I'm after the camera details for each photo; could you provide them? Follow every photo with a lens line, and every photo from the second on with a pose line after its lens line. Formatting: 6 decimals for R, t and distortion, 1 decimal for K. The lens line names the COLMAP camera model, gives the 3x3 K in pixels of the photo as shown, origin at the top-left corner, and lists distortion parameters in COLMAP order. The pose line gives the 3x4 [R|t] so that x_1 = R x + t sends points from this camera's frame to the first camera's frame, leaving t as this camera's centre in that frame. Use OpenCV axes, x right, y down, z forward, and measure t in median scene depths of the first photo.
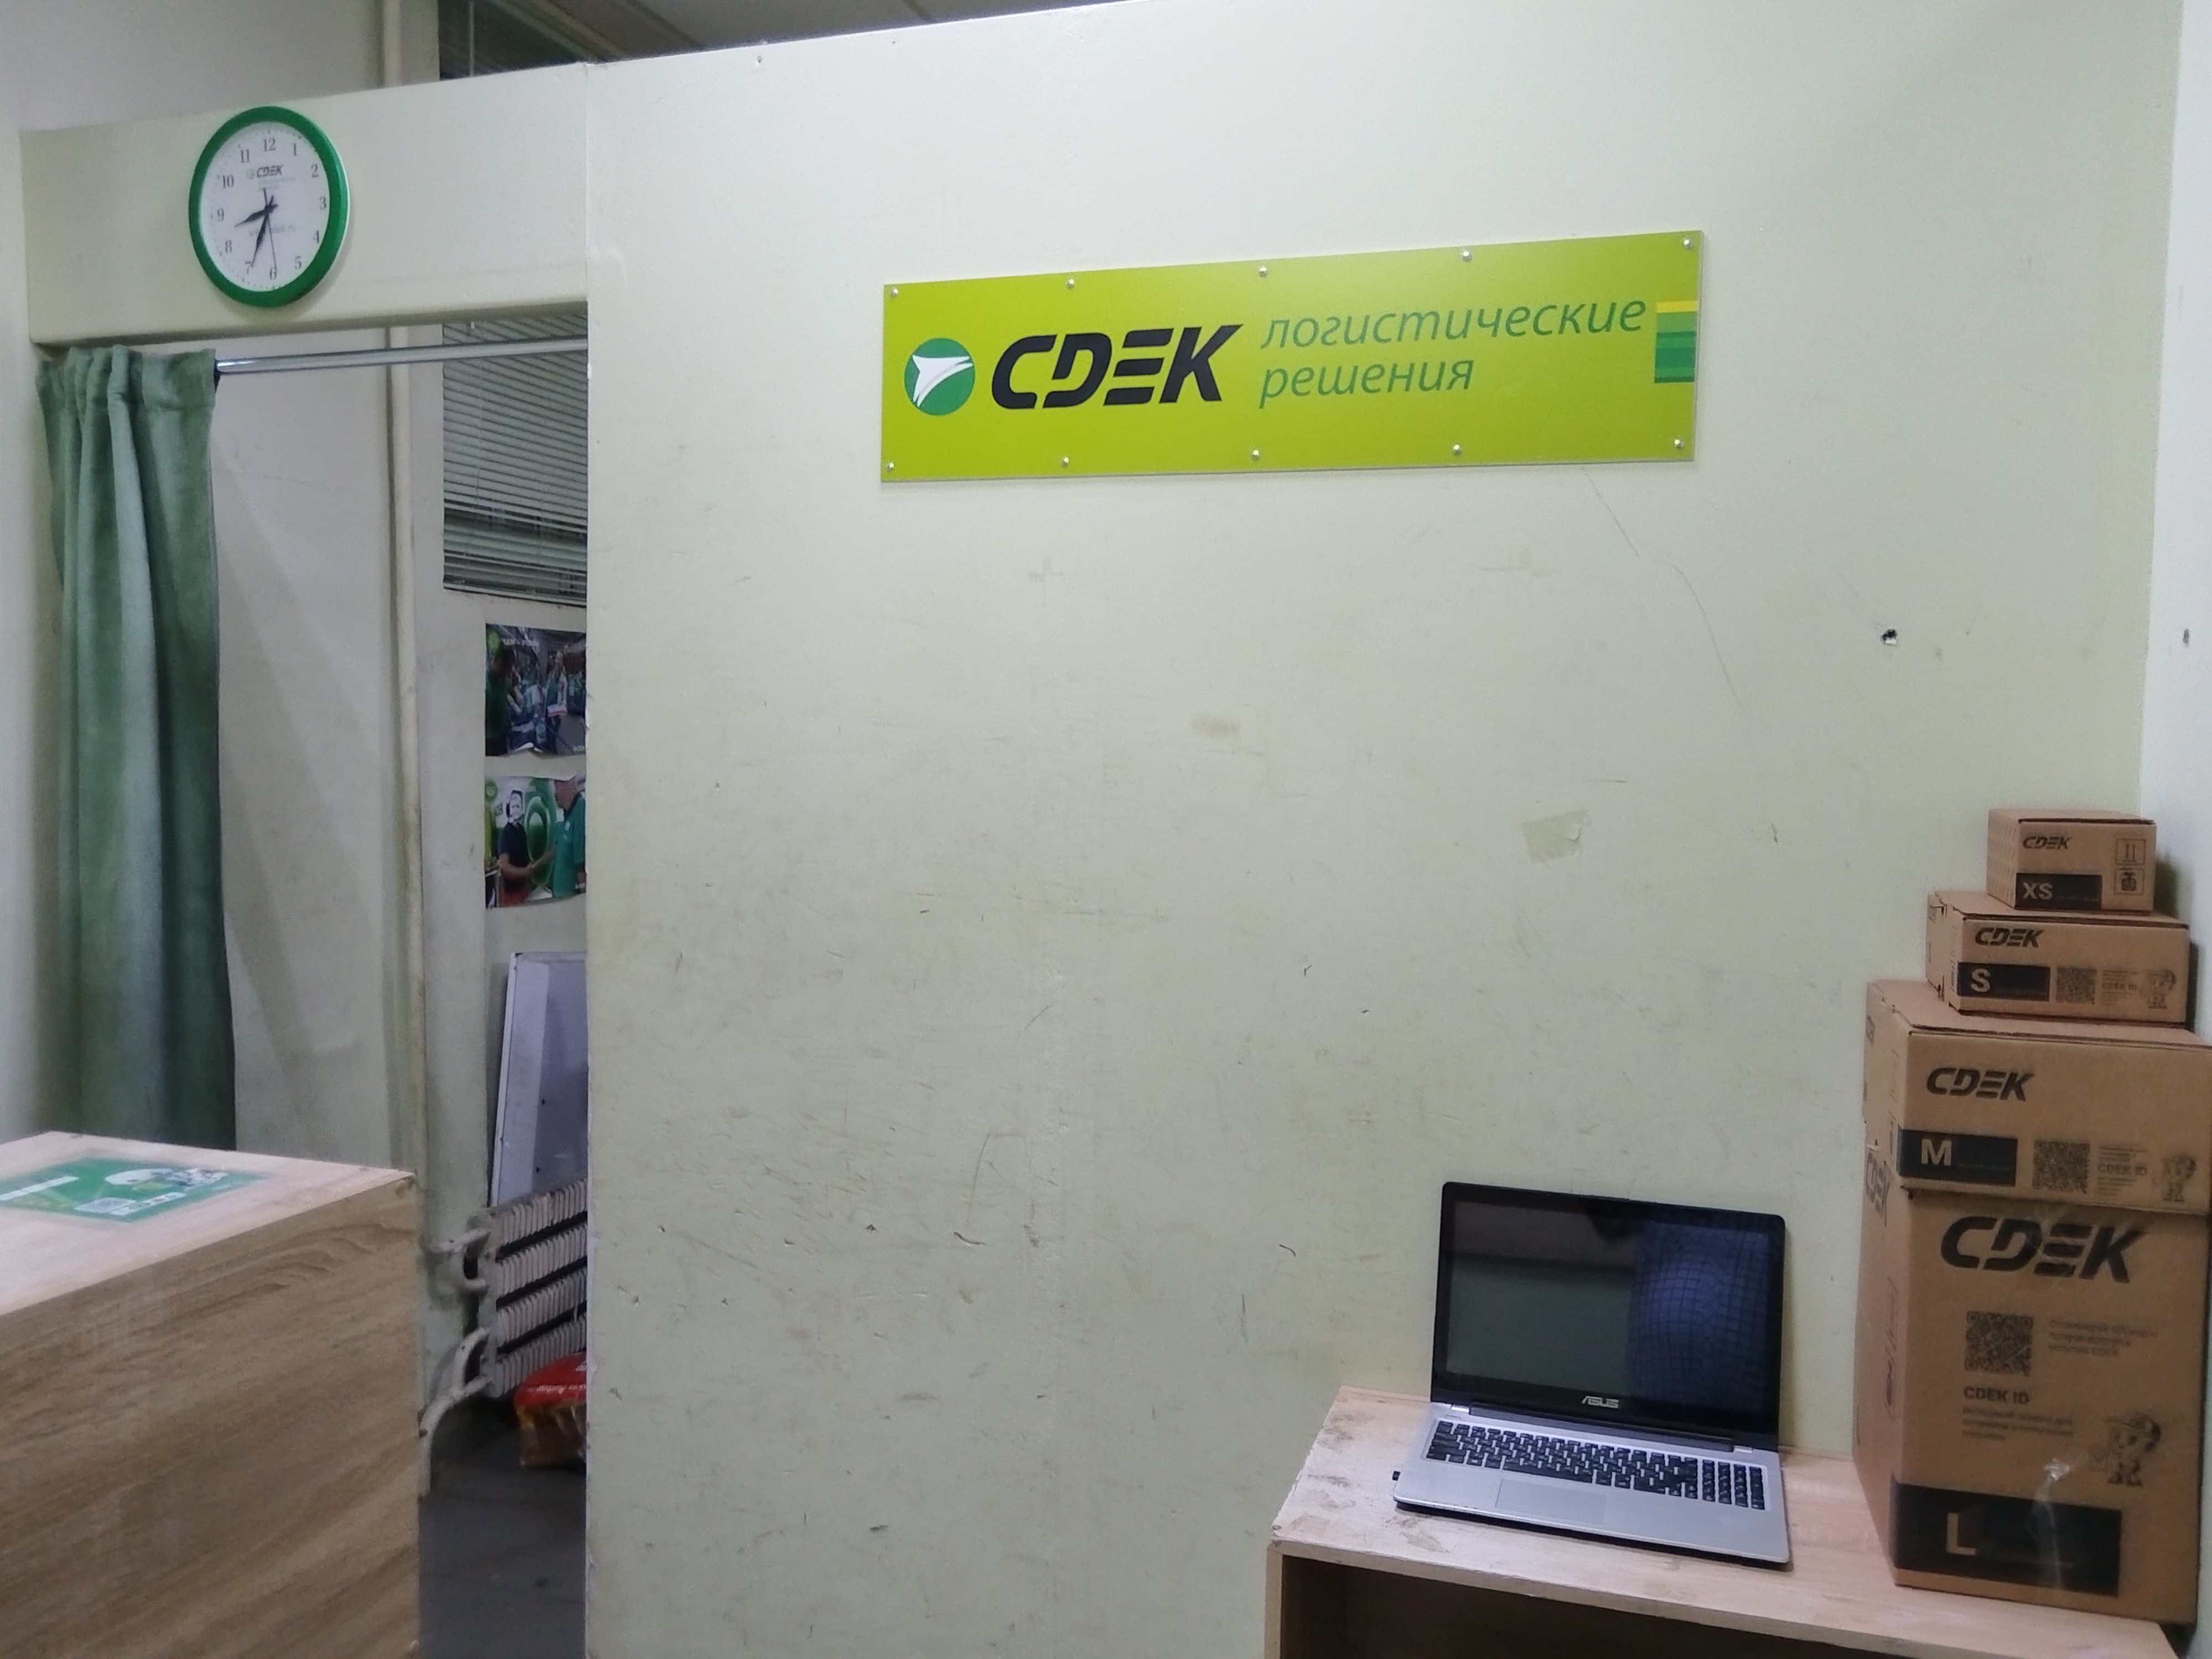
lens RADIAL K [[1718.9, 0, 1107.1], [0, 1718.9, 818.3], [0, 0, 1]] dist [0.005526, -0.015798]
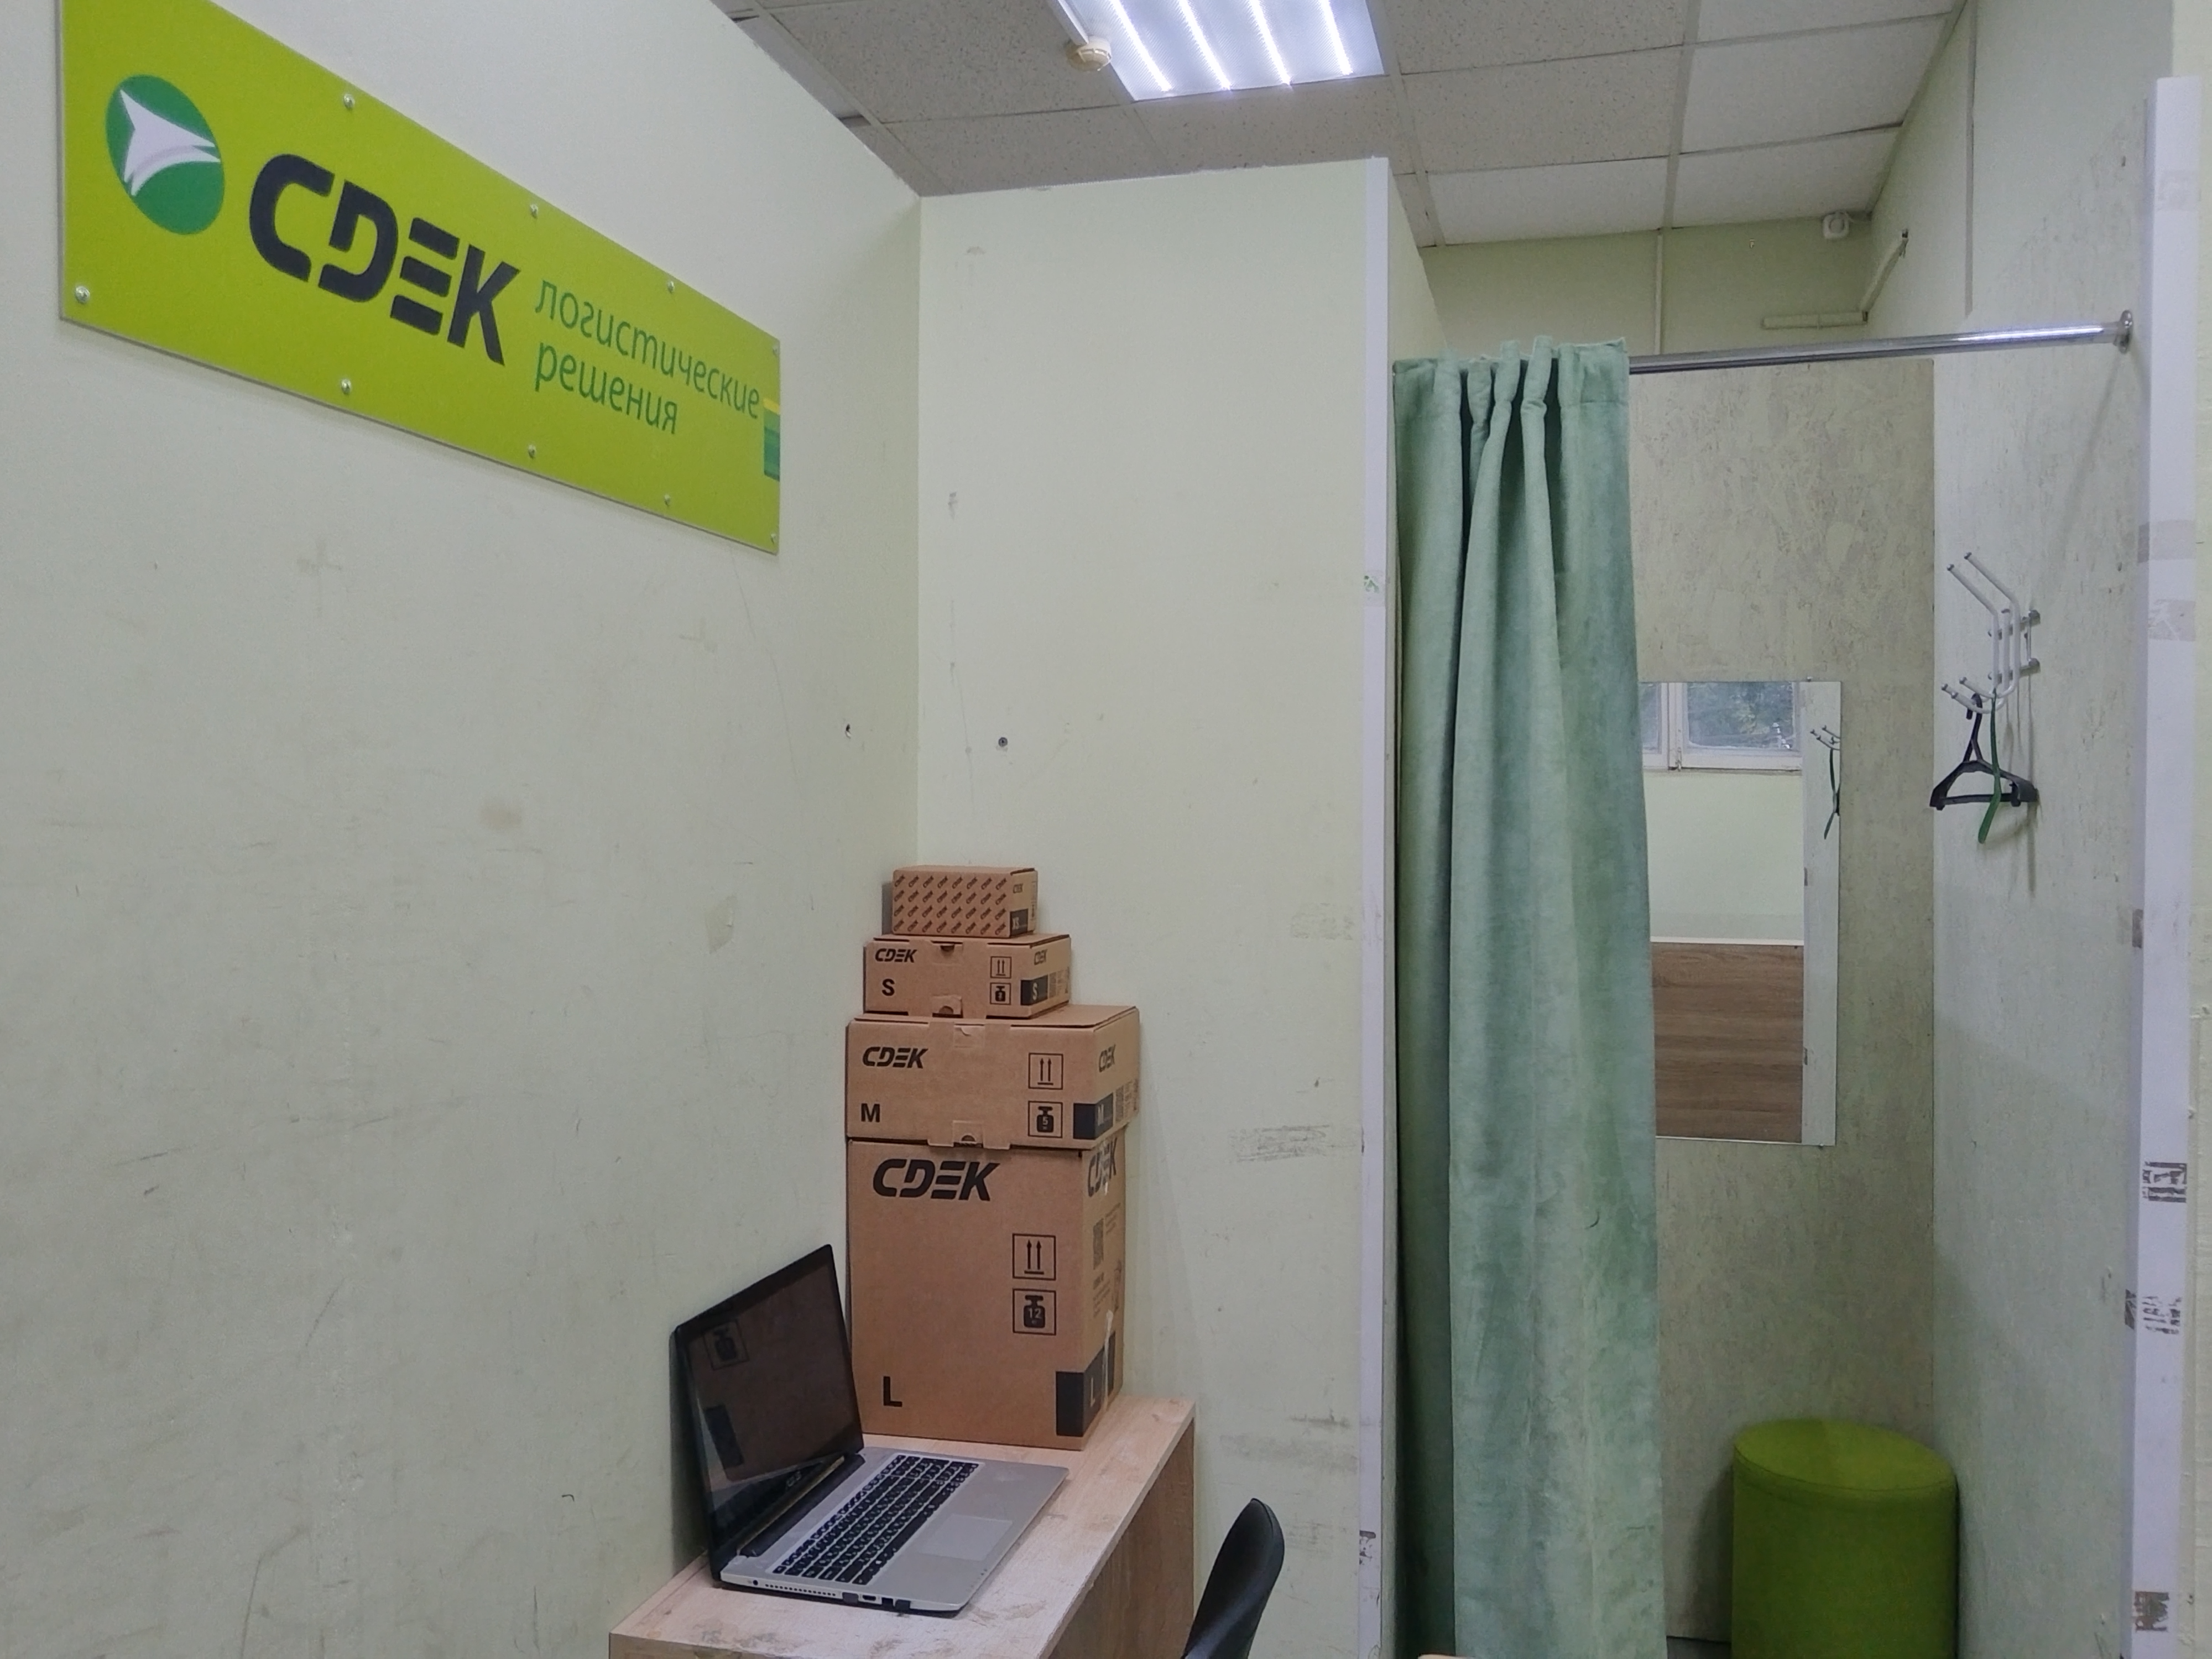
lens RADIAL K [[1718.9, 0, 1107.1], [0, 1718.9, 818.3], [0, 0, 1]] dist [0.005526, -0.015798]
pose [[-0.050204, -0.023144, 0.998471, -0.680219], [0.046916, 0.998573, 0.025506, -0.060409], [-0.997636, 0.048125, -0.049047, 0.803640]]
